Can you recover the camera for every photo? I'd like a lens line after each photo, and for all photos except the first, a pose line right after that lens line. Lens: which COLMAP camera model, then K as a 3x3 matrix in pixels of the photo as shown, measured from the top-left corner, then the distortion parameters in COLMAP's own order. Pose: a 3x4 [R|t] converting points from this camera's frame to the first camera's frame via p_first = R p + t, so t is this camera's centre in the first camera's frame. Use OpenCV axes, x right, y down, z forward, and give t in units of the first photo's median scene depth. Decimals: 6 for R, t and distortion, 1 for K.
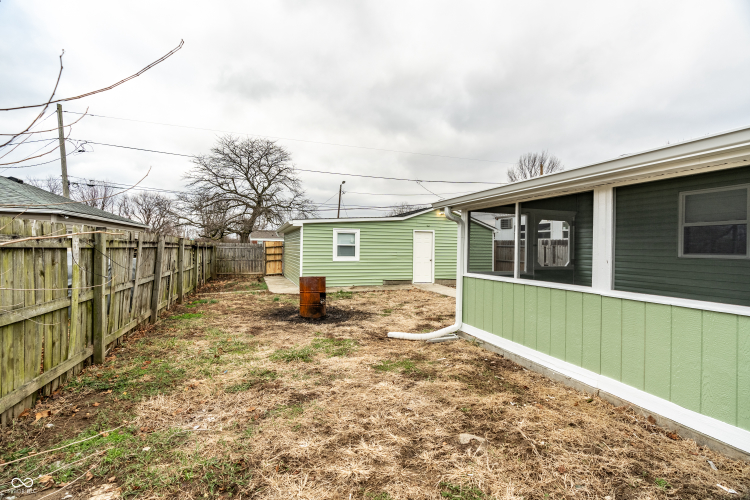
lens RADIAL K [[337.7, 0, 377.0], [0, 337.7, 243.7], [0, 0, 1]] dist [0.000491, 0.000225]
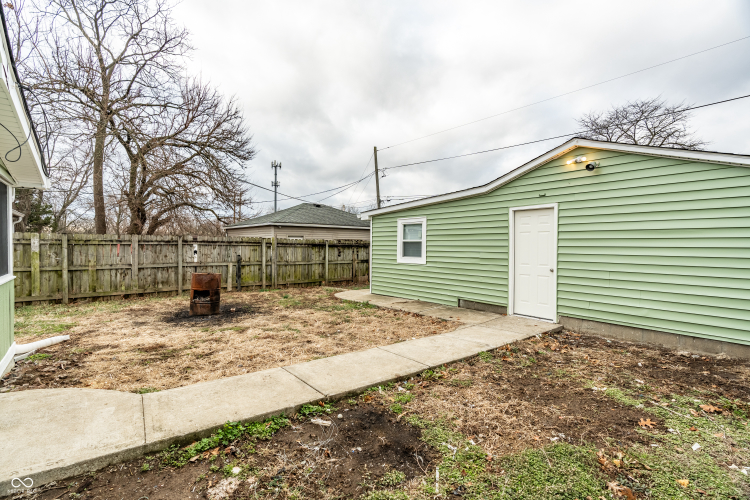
lens RADIAL K [[337.7, 0, 377.0], [0, 337.7, 243.7], [0, 0, 1]] dist [0.000491, 0.000225]
pose [[0.349892, -0.014102, -0.936684, 0.555603], [0.009227, 0.999890, -0.011607, 0.017412], [0.936745, -0.004582, 0.349984, 0.698797]]
